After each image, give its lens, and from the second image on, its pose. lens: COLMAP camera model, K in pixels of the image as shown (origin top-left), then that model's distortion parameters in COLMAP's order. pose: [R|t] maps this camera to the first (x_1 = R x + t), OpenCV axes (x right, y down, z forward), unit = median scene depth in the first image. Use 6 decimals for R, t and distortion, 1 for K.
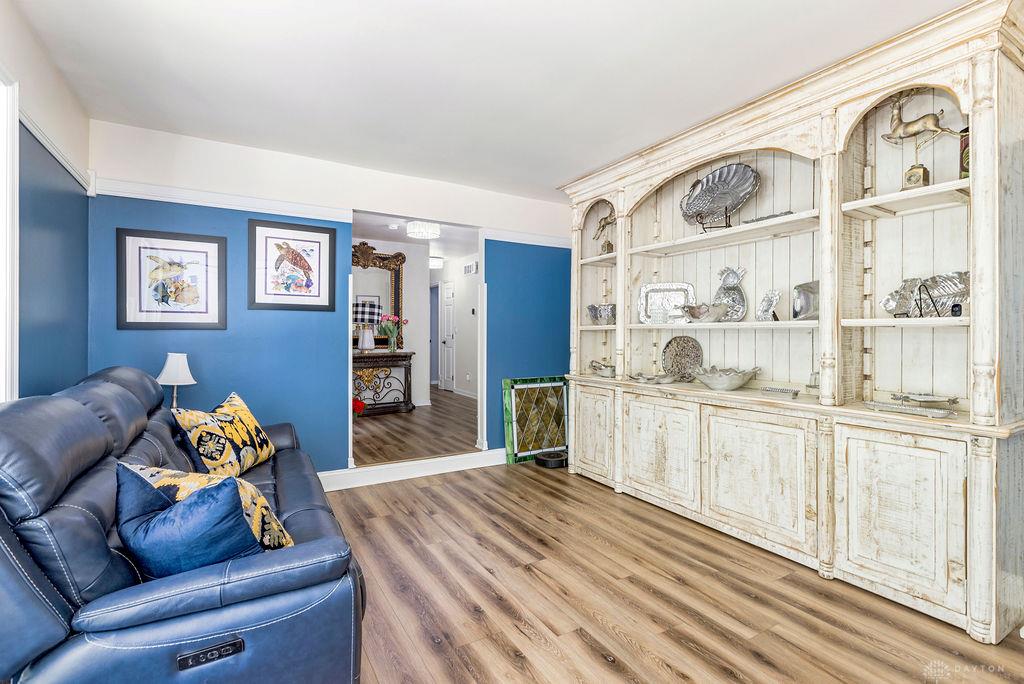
lens RADIAL K [[465.8, 0, 511.2], [0, 465.8, 329.4], [0, 0, 1]] dist [-0.063763, -0.000094]
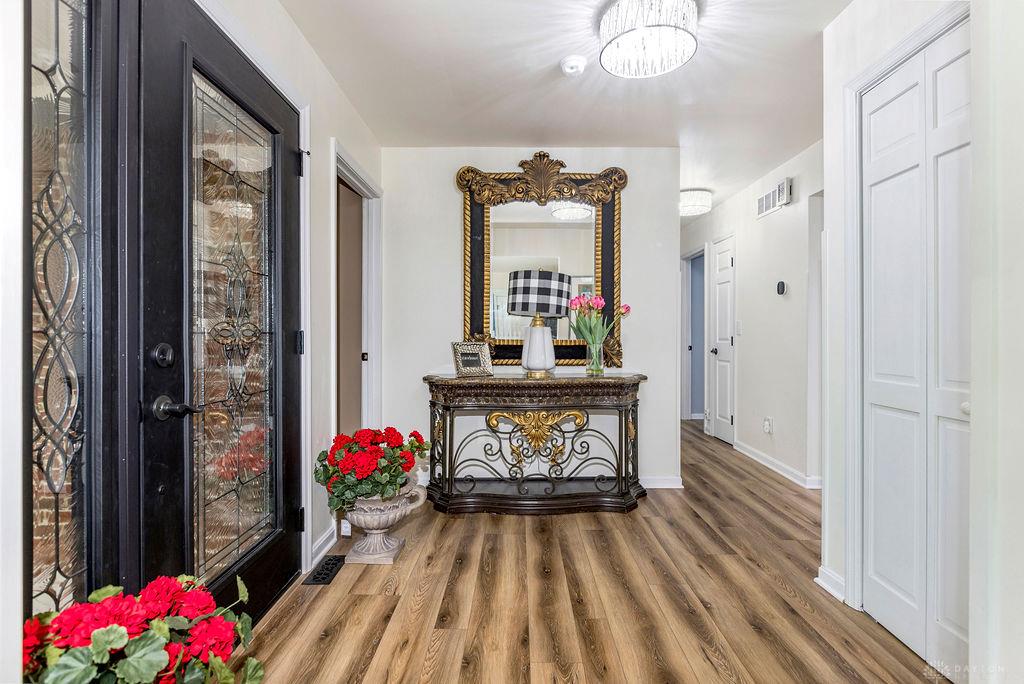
lens RADIAL K [[488.4, 0, 513.6], [0, 488.4, 326.5], [0, 0, 1]] dist [-0.008129, -0.000387]
pose [[0.860014, -0.001019, -0.510269, -0.074475], [-0.000393, 0.999996, -0.002659, 0.001334], [0.510270, 0.002487, 0.860011, 0.527838]]
